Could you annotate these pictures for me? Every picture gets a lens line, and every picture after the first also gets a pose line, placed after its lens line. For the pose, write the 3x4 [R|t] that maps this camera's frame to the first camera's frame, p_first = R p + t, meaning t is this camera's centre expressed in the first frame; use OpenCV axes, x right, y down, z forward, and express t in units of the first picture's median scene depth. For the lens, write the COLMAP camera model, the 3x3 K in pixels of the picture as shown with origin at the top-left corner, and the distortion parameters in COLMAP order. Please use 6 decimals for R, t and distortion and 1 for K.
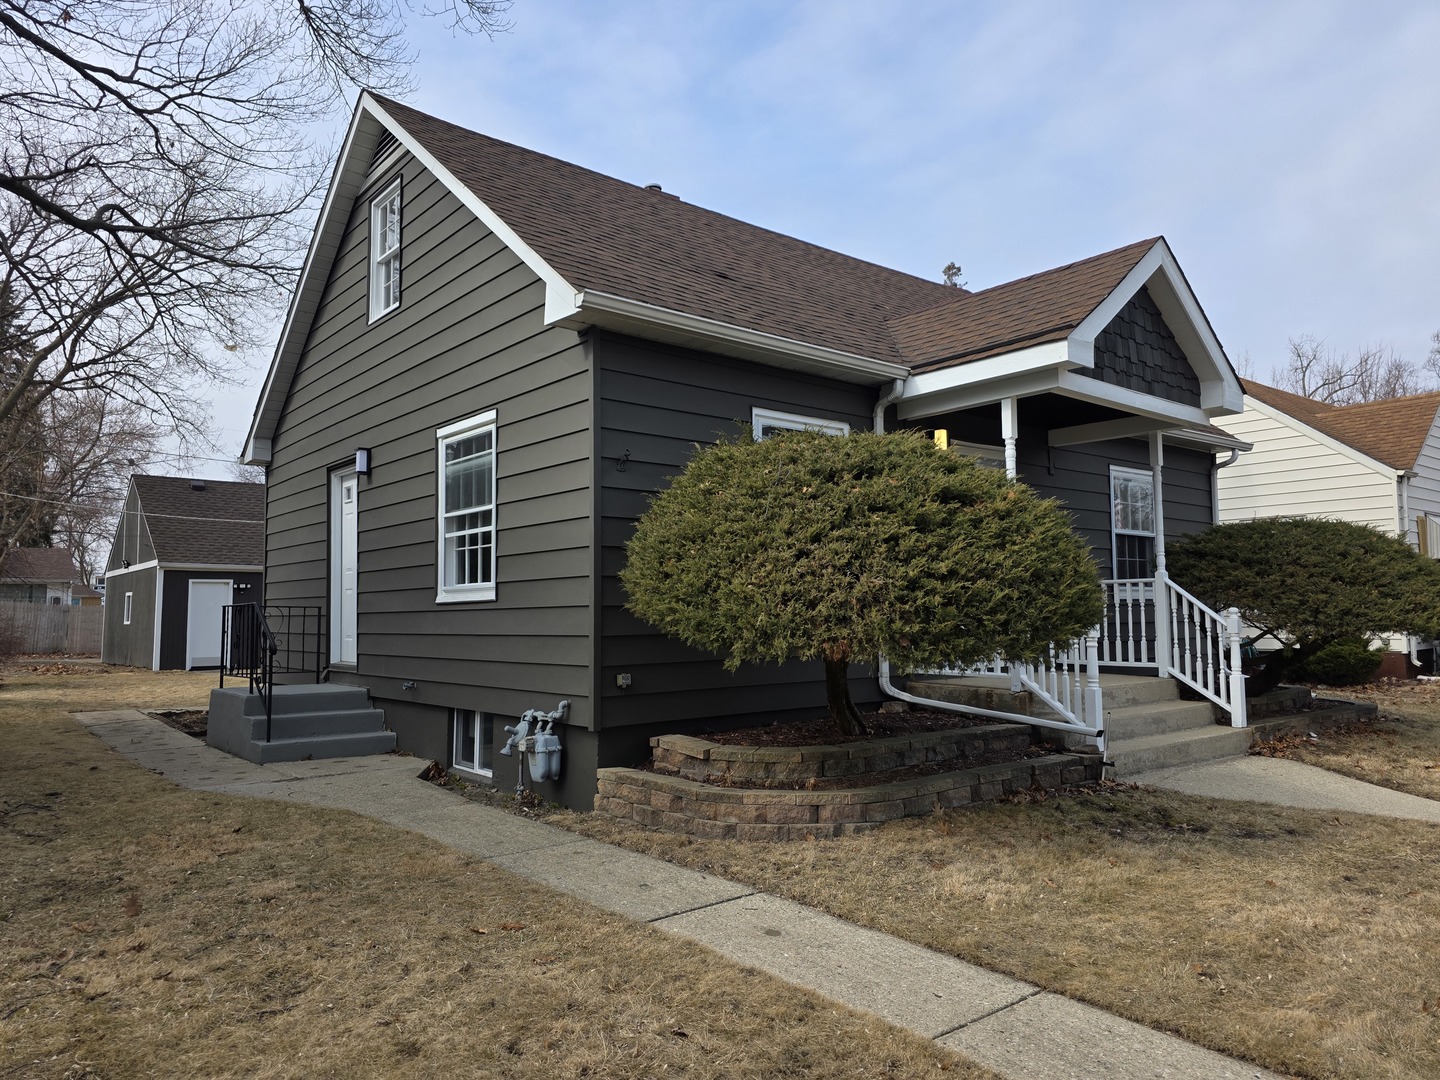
lens RADIAL K [[970.2, 0, 717.5], [0, 970.2, 542.5], [0, 0, 1]] dist [0.062366, -0.025660]
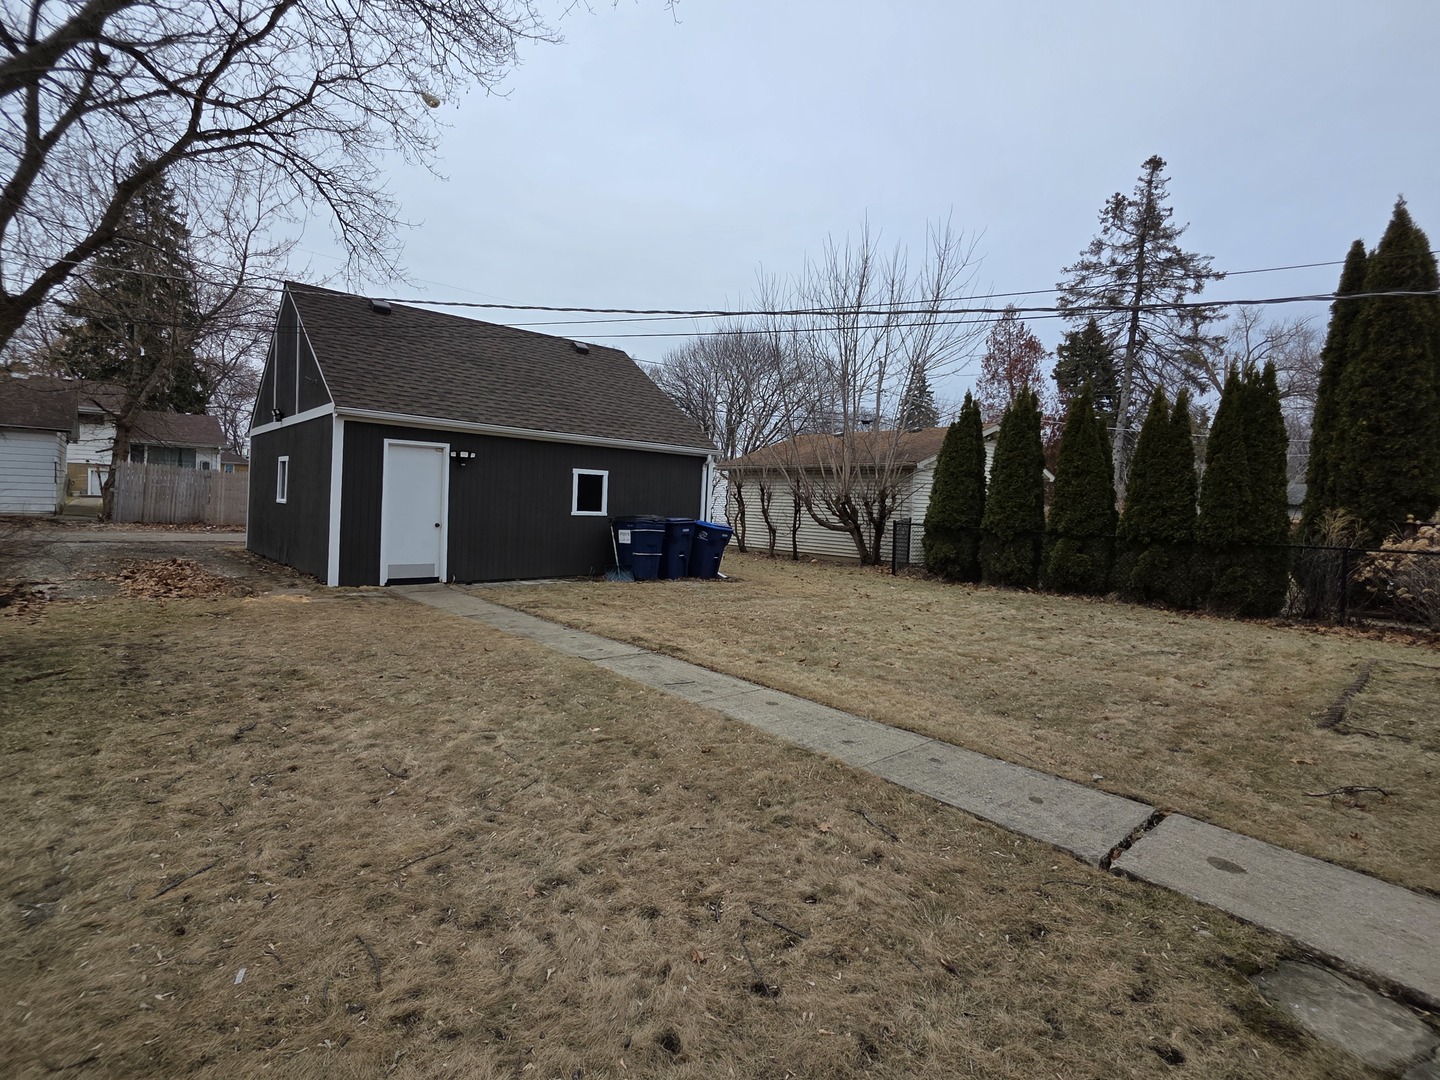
lens RADIAL K [[692.6, 0, 724.6], [0, 692.6, 513.5], [0, 0, 1]] dist [0.012937, -0.000692]
pose [[0.998060, 0.046876, 0.040969, -0.307207], [-0.050423, 0.994635, 0.090327, 0.030736], [-0.036515, -0.092217, 0.995069, 0.503614]]
